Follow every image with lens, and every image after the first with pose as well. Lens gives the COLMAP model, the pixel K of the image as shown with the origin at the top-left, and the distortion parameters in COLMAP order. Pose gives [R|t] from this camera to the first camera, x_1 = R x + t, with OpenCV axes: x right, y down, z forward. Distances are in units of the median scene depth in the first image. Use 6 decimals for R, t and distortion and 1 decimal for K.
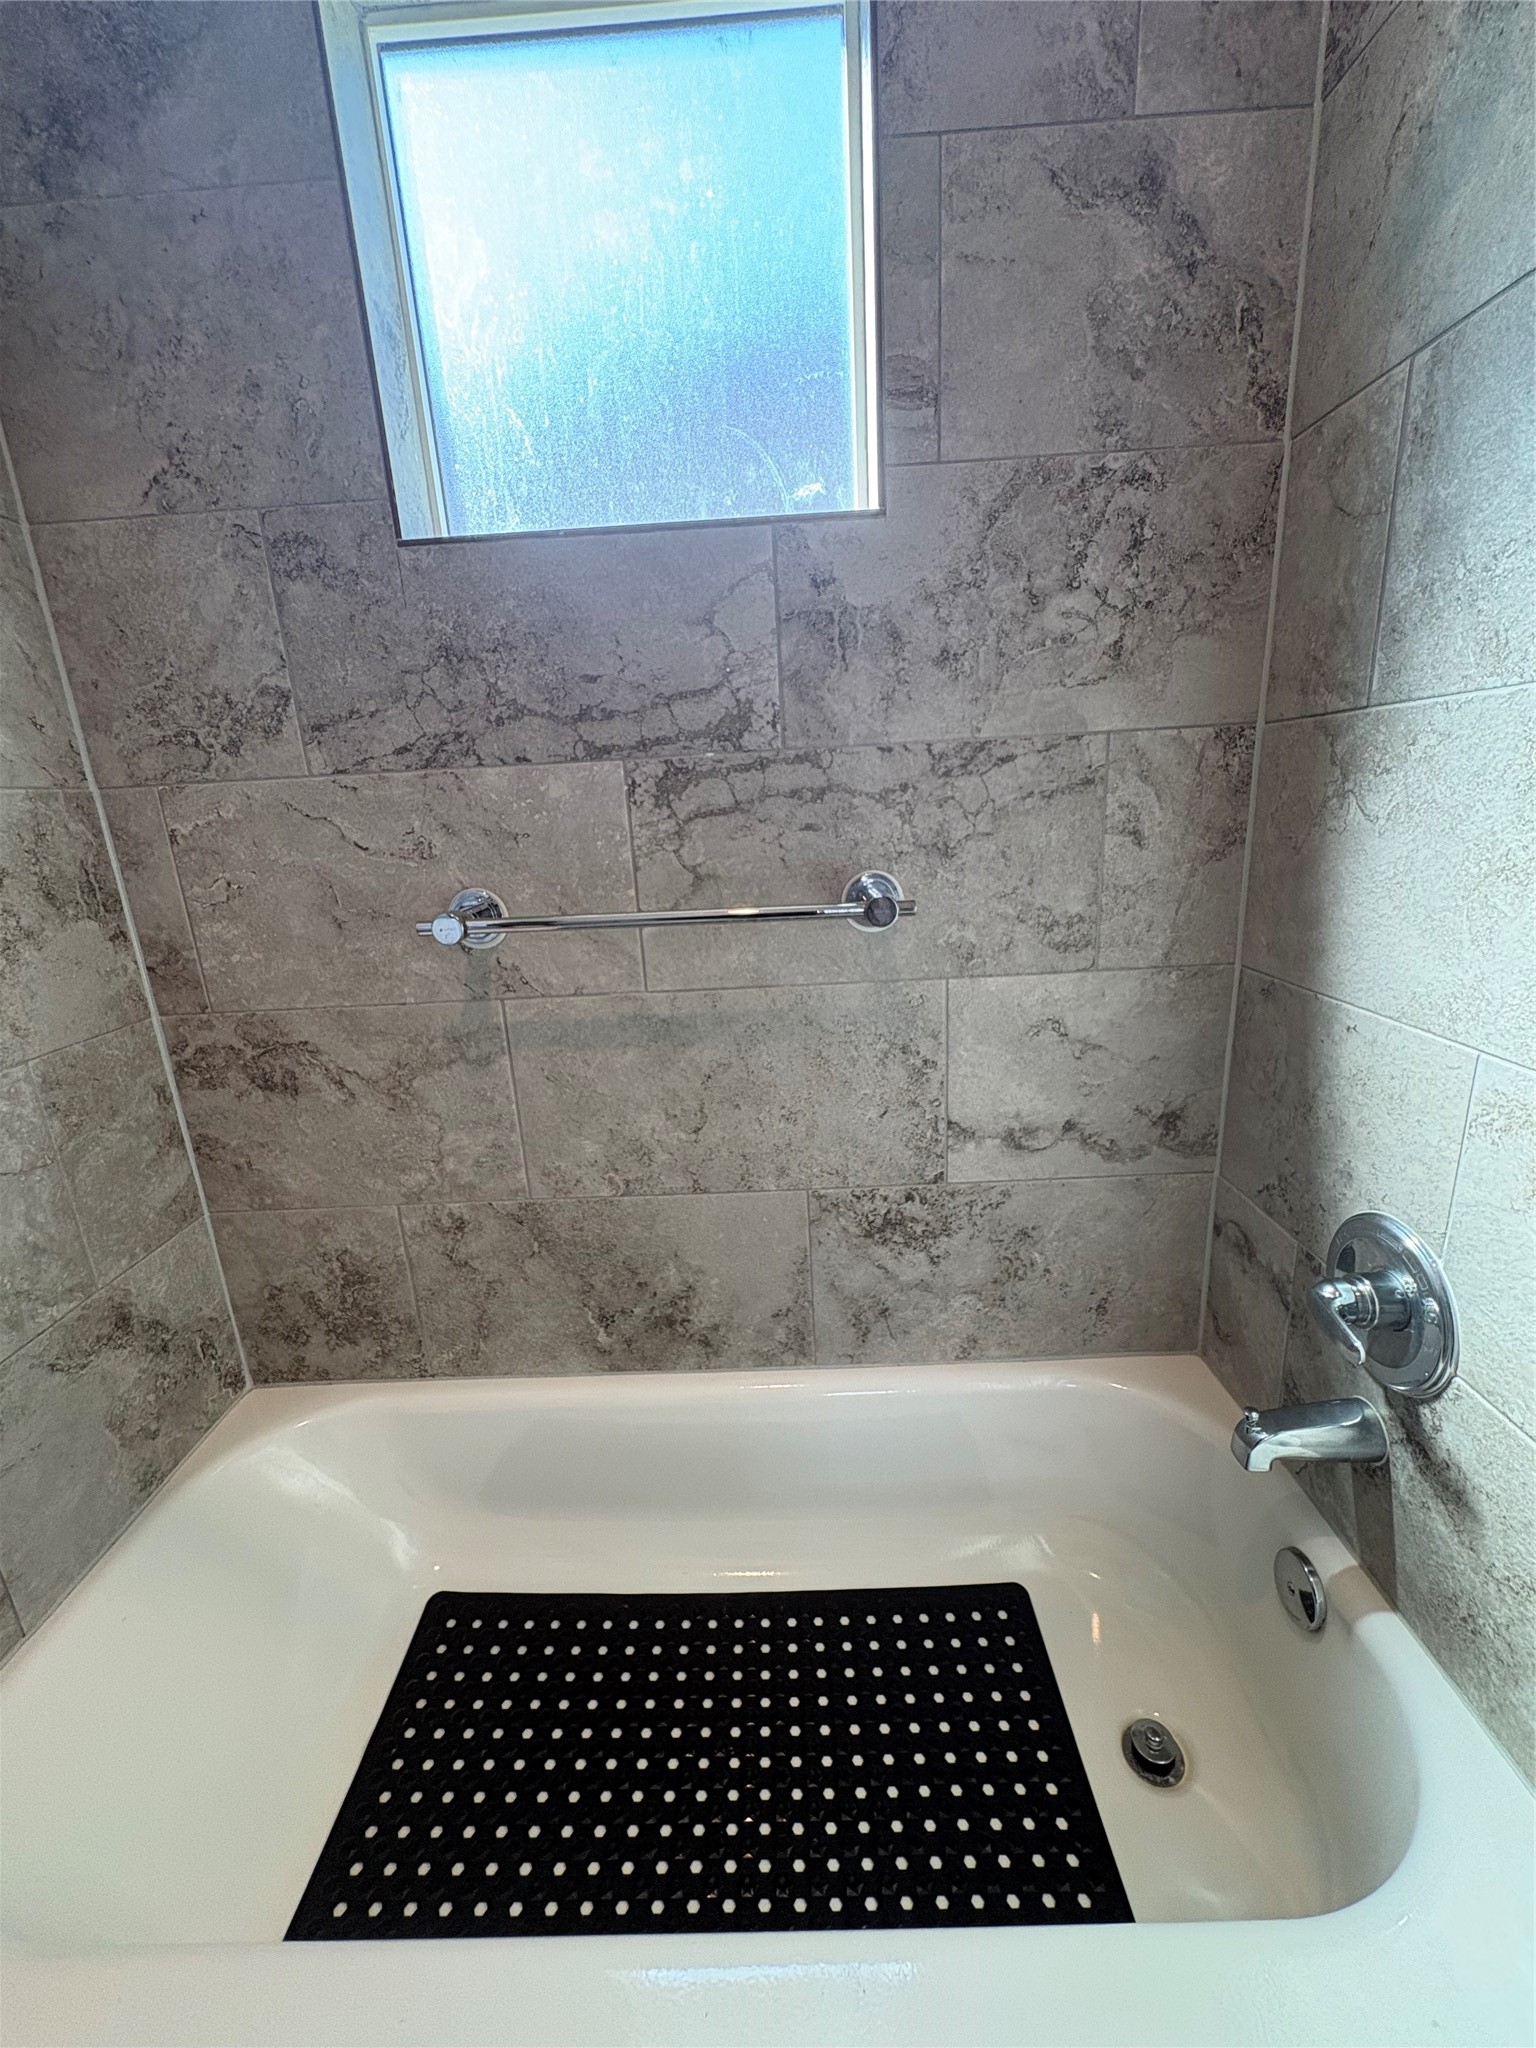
lens RADIAL K [[814.5, 0, 767.4], [0, 814.5, 1023.4], [0, 0, 1]] dist [-0.000087, 0.000519]
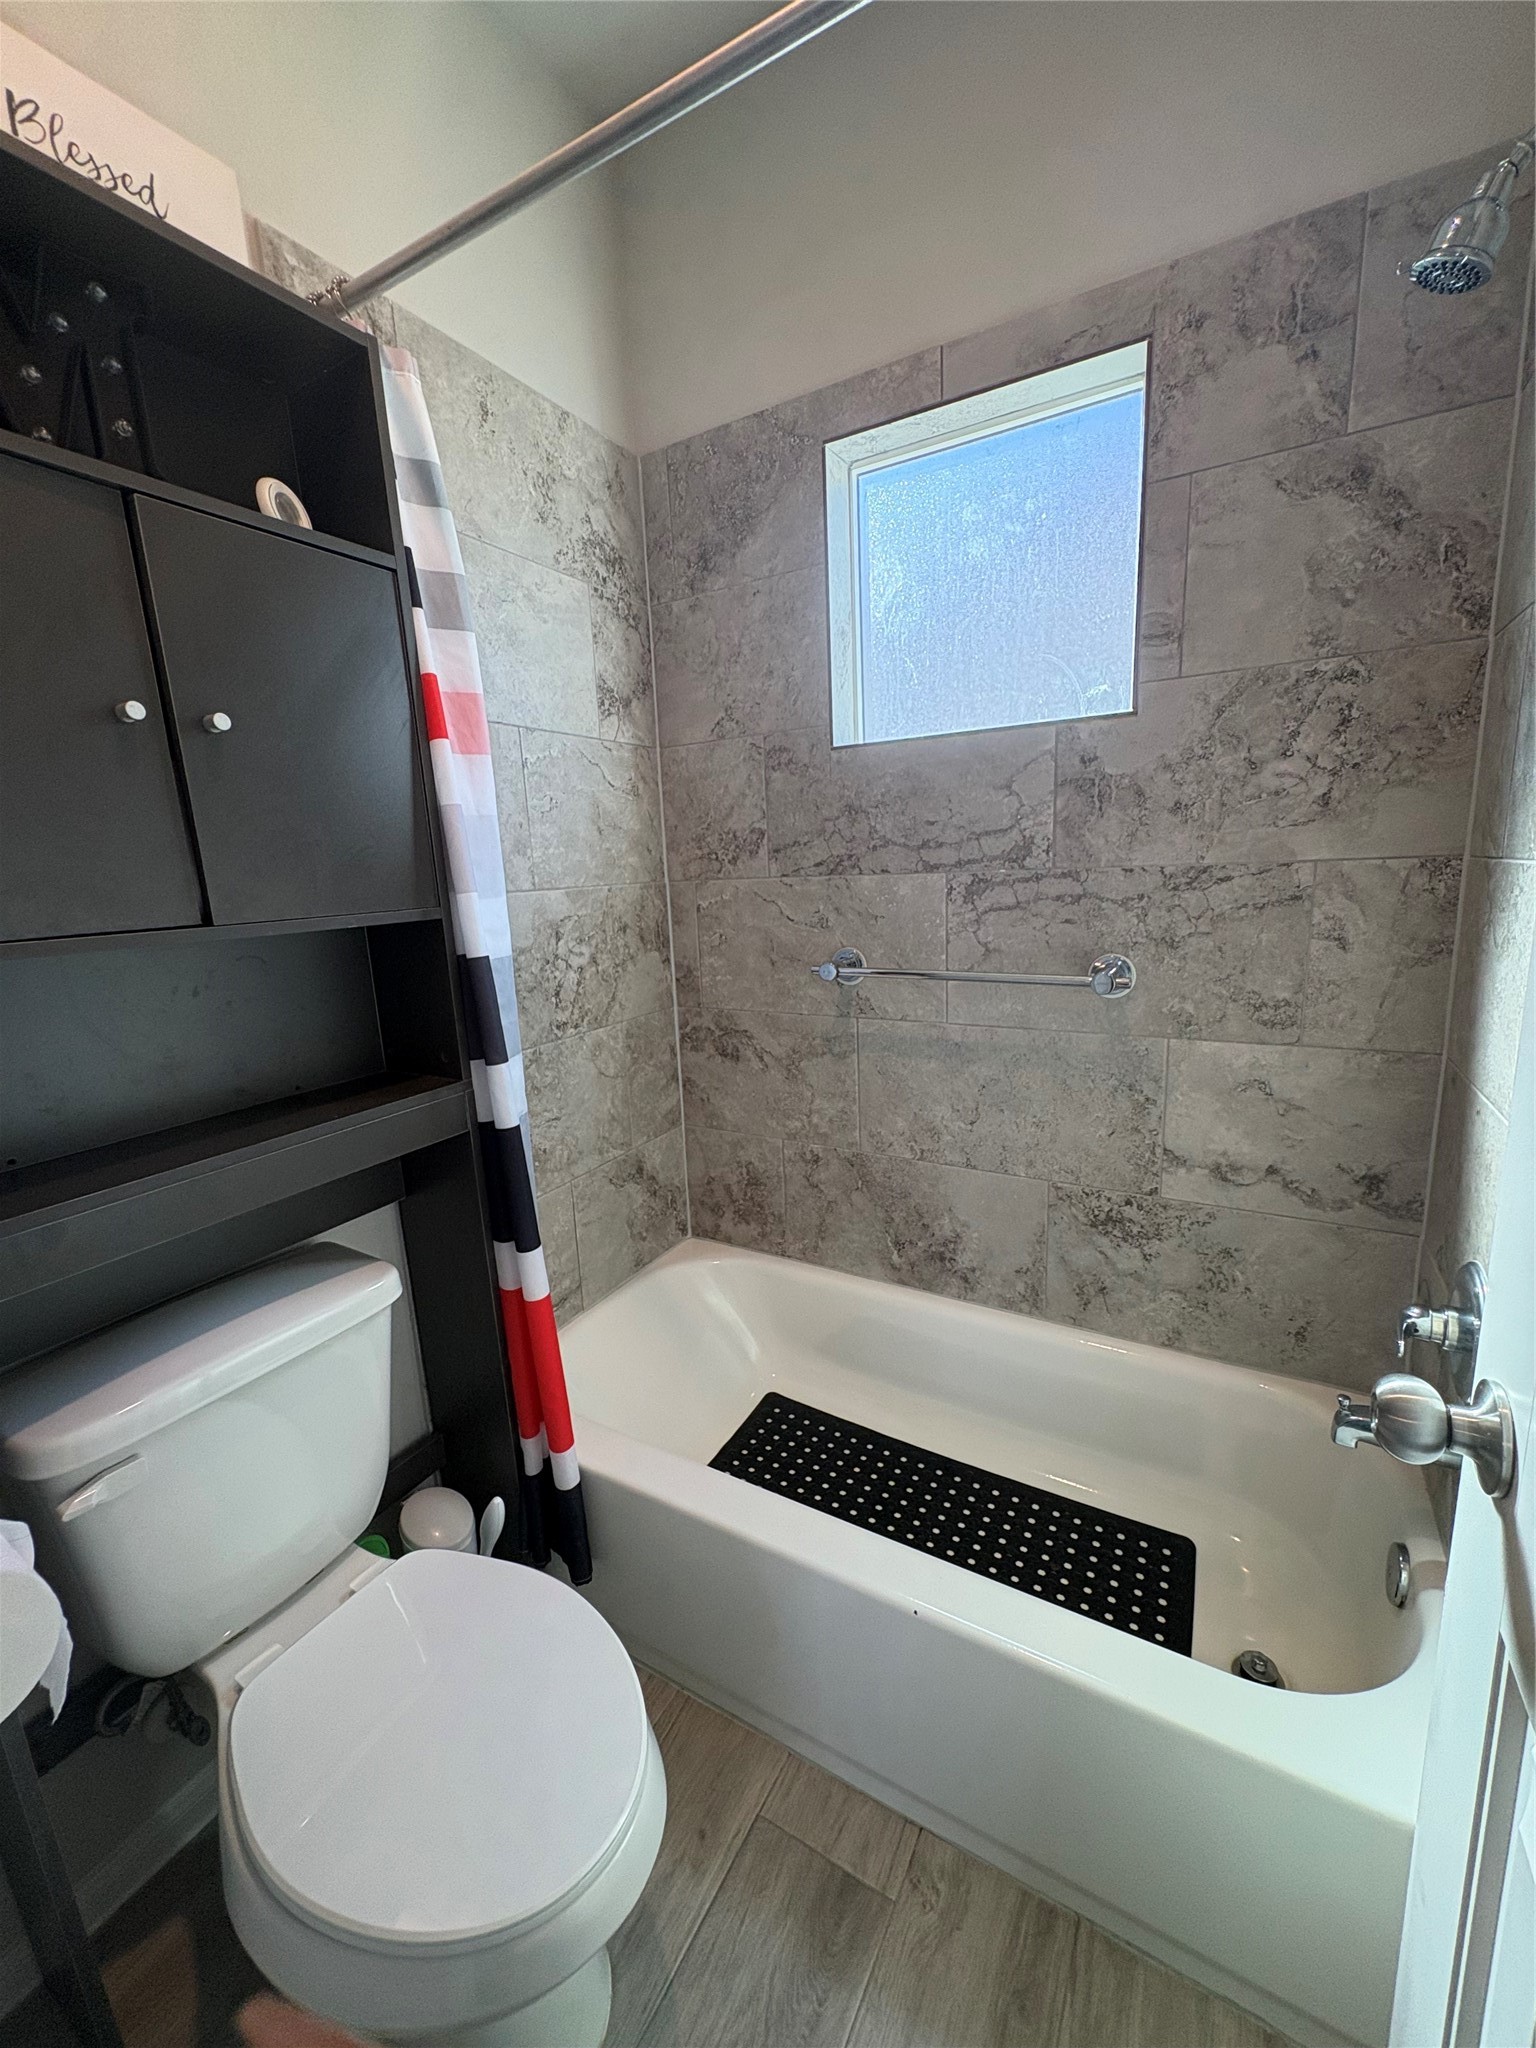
lens RADIAL K [[814.5, 0, 765.7], [0, 814.5, 1028.5], [0, 0, 1]] dist [-0.000087, 0.000519]
pose [[0.870157, 0.113674, -0.479483, 0.301456], [-0.134154, 0.990924, -0.008536, 0.030567], [0.474161, 0.071752, 0.877509, -0.505150]]
